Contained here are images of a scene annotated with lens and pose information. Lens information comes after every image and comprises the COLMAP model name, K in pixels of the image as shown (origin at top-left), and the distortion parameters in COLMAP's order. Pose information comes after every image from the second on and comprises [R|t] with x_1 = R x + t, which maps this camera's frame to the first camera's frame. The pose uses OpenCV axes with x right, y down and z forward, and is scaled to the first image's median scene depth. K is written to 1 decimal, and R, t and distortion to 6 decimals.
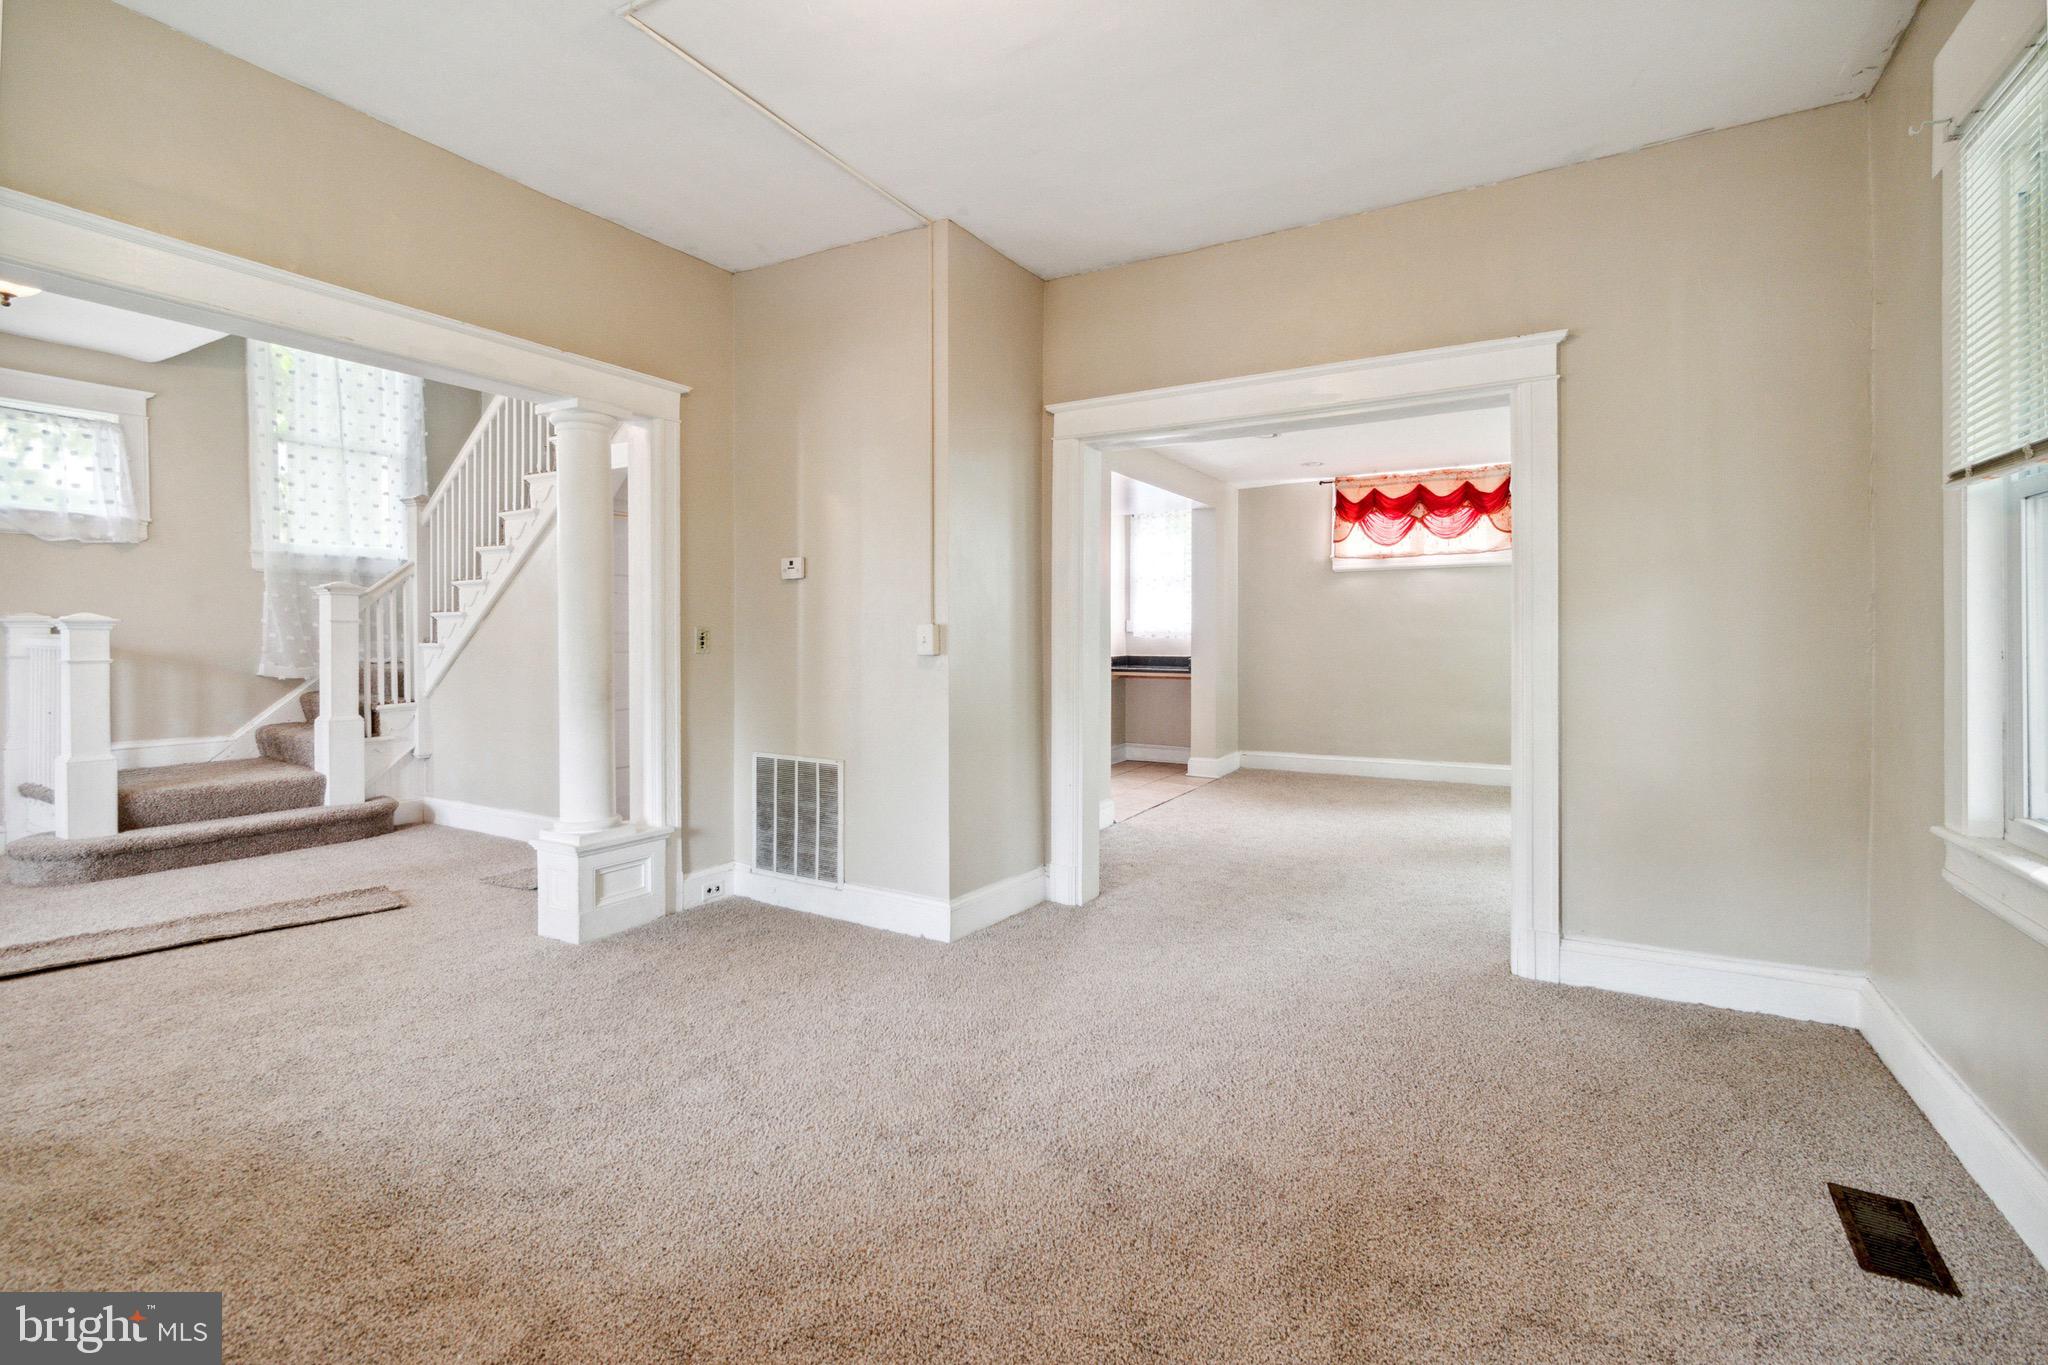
lens RADIAL K [[919.4, 0, 1026.0], [0, 919.4, 651.5], [0, 0, 1]] dist [0.003623, -0.001272]
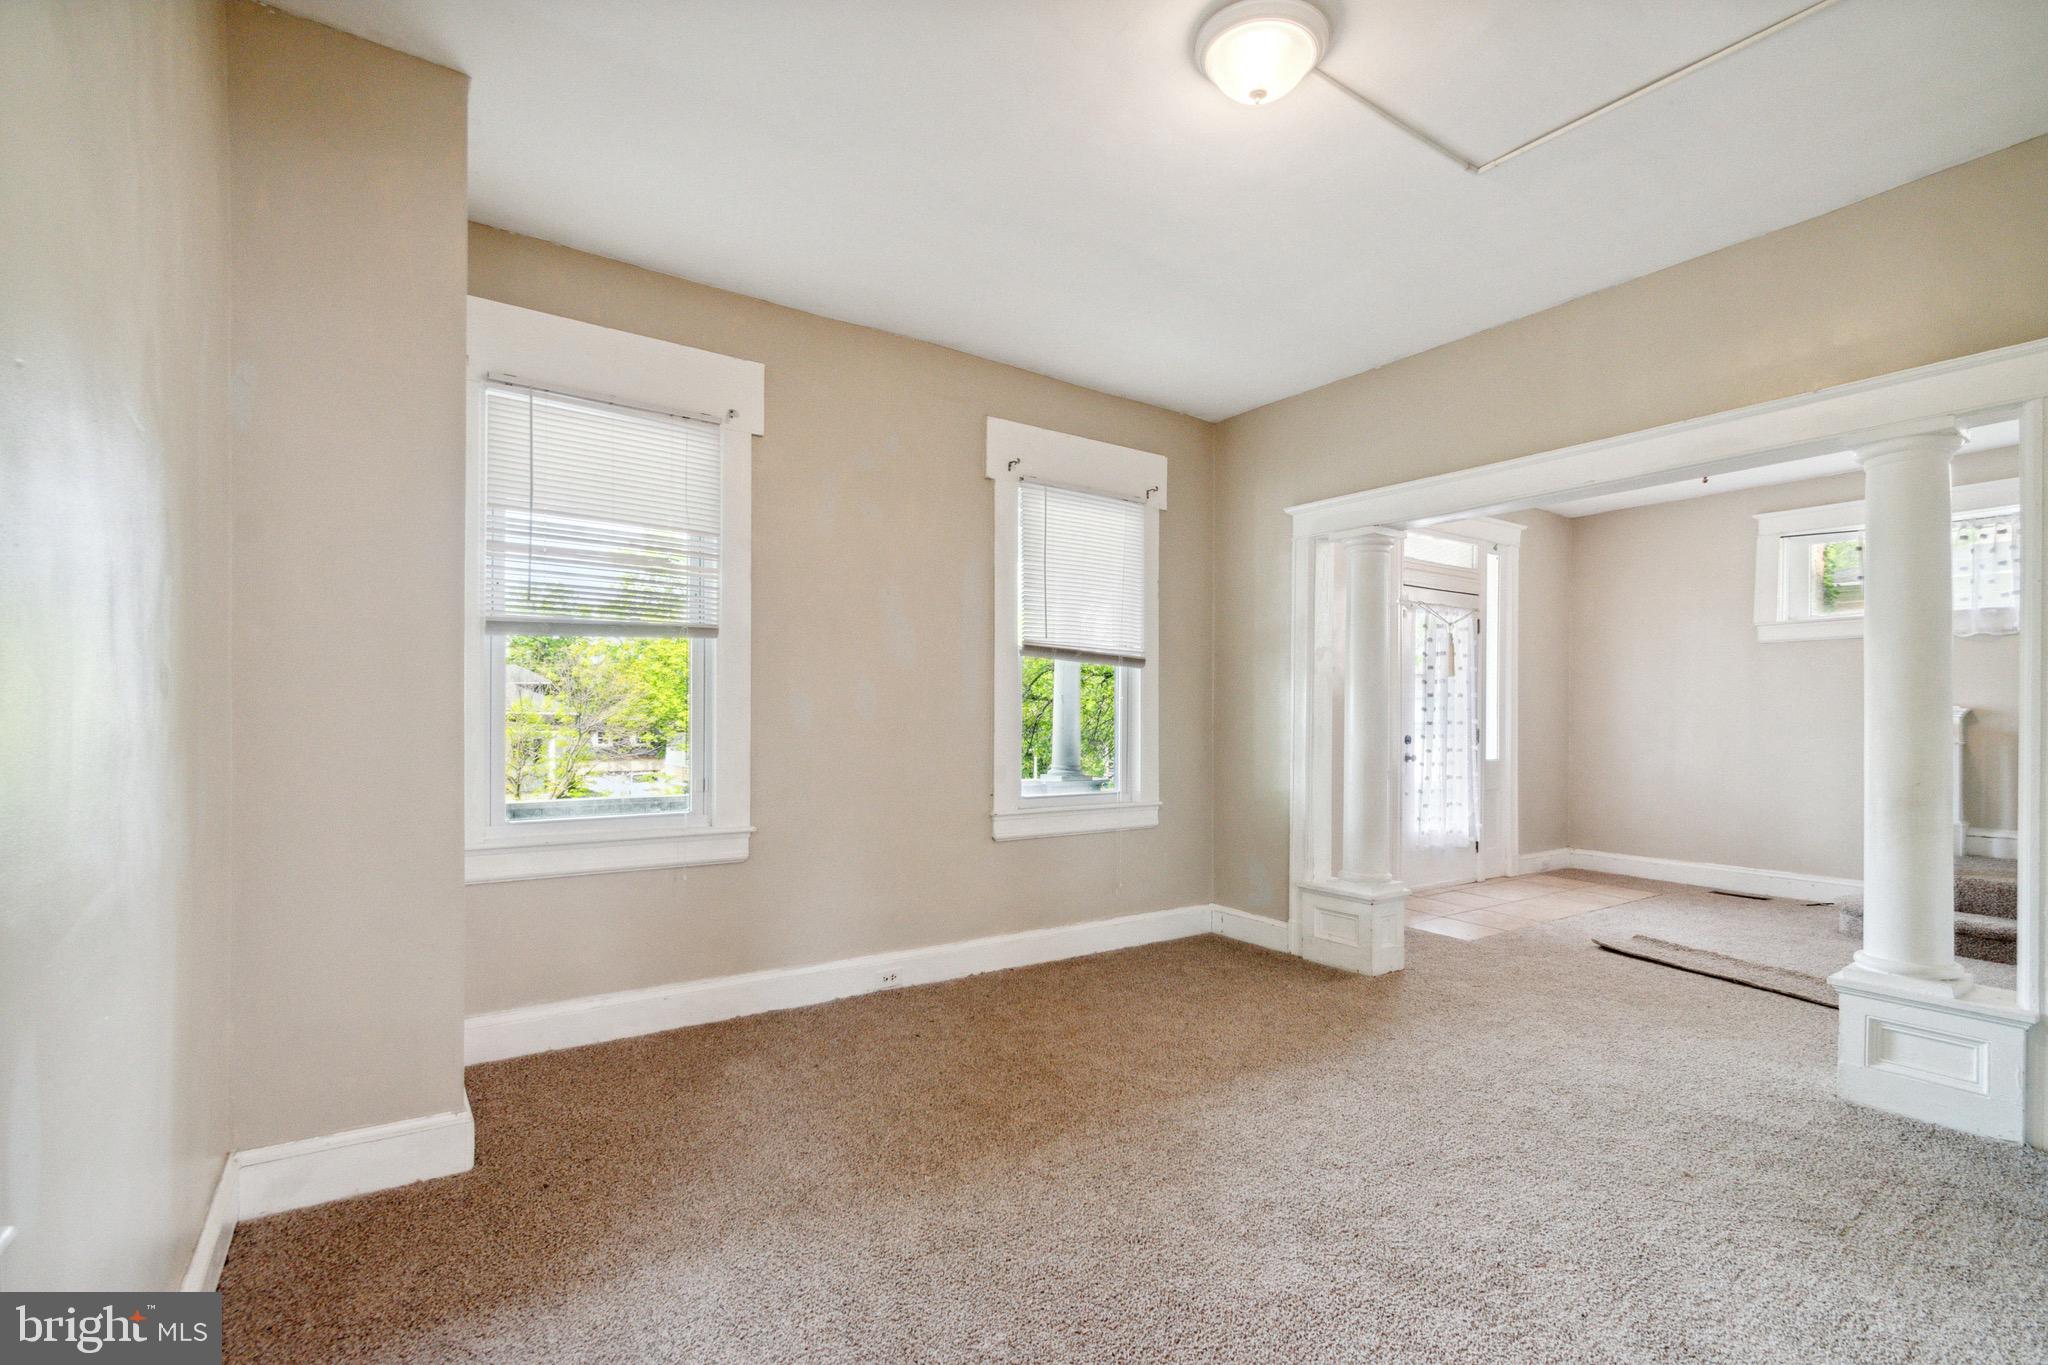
lens RADIAL K [[919.4, 0, 1036.0], [0, 919.4, 725.9], [0, 0, 1]] dist [0.003623, -0.001272]
pose [[-0.435959, -0.000769, -0.899966, 0.708963], [-0.021567, 0.999721, 0.009593, -0.005546], [0.899708, 0.023592, -0.435854, 0.891230]]
